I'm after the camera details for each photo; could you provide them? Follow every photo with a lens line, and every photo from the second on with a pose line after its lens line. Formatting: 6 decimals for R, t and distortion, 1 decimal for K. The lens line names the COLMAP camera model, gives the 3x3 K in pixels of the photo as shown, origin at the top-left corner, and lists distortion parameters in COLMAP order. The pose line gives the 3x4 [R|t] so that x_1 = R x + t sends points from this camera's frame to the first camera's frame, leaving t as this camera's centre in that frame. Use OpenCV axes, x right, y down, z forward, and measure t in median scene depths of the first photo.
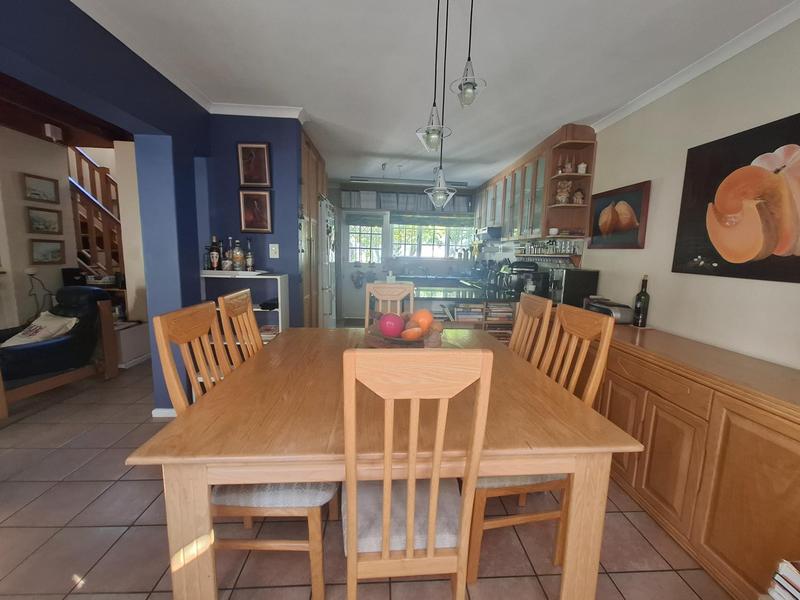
lens RADIAL K [[312.4, 0, 403.7], [0, 312.4, 295.0], [0, 0, 1]] dist [-0.004346, 0.000196]
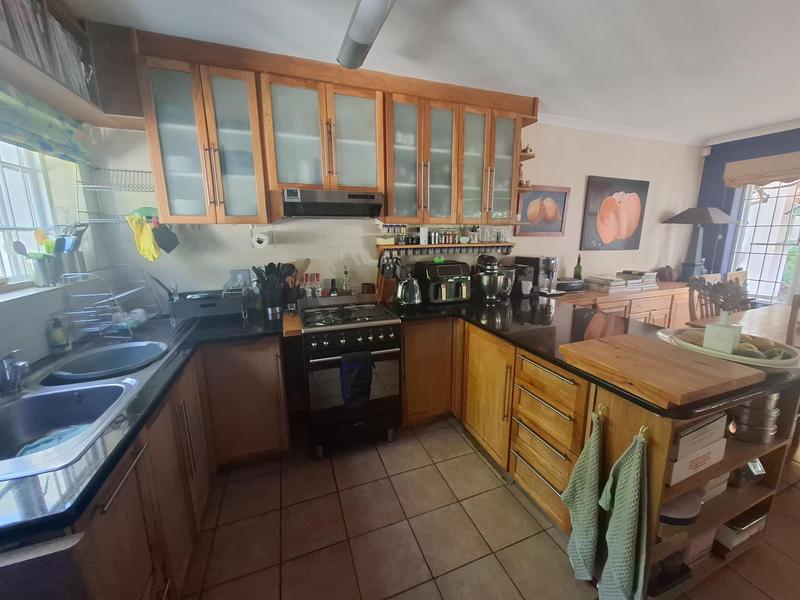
lens RADIAL K [[312.4, 0, 403.7], [0, 312.4, 295.0], [0, 0, 1]] dist [-0.004346, 0.000196]
pose [[-0.294836, -0.205375, 0.933216, -0.304692], [0.129982, 0.958932, 0.252100, -0.263250], [-0.946666, 0.195629, -0.256033, 1.608543]]
